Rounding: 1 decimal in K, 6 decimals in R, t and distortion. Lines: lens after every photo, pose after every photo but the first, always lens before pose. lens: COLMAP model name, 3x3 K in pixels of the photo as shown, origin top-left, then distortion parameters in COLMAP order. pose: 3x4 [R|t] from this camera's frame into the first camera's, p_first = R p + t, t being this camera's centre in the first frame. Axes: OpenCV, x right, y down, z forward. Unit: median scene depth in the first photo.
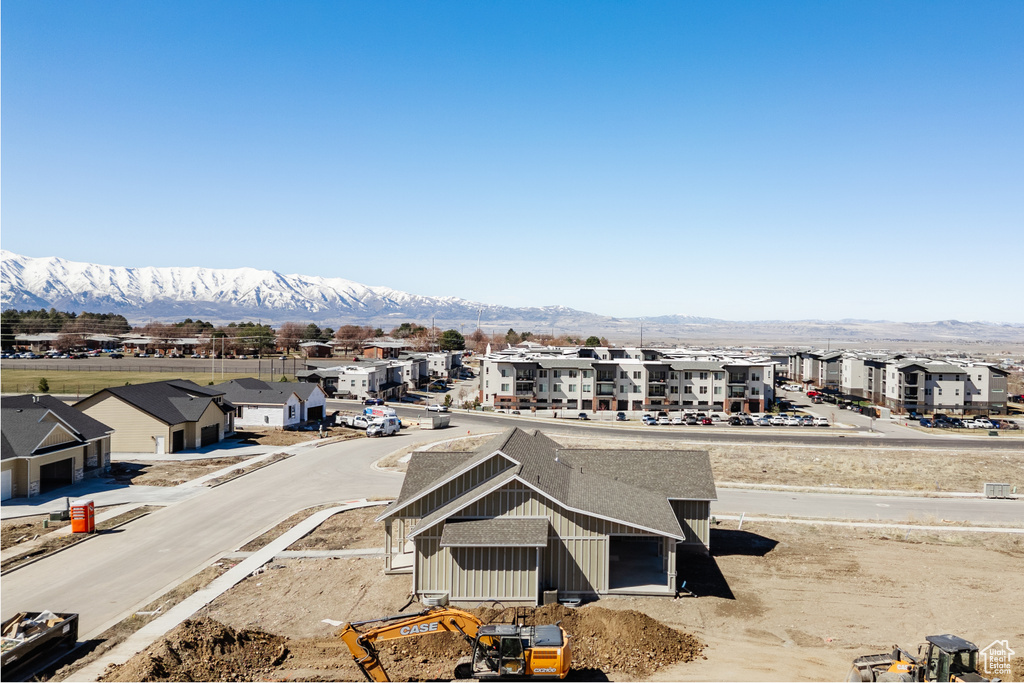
lens RADIAL K [[846.5, 0, 504.1], [0, 846.5, 343.0], [0, 0, 1]] dist [0.058359, -0.032417]
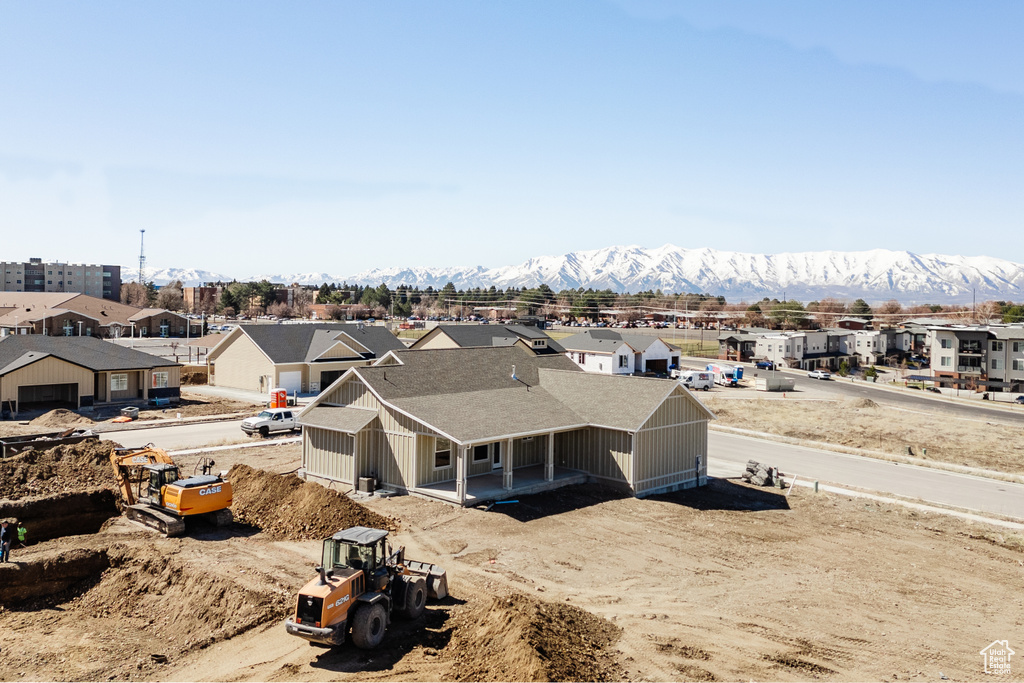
lens RADIAL K [[846.5, 0, 503.9], [0, 846.5, 339.6], [0, 0, 1]] dist [0.058359, -0.032417]
pose [[0.740262, 0.033891, -0.671464, 0.118288], [-0.026745, 0.999423, 0.020959, 0.012612], [0.671787, 0.002443, 0.740741, 0.045305]]
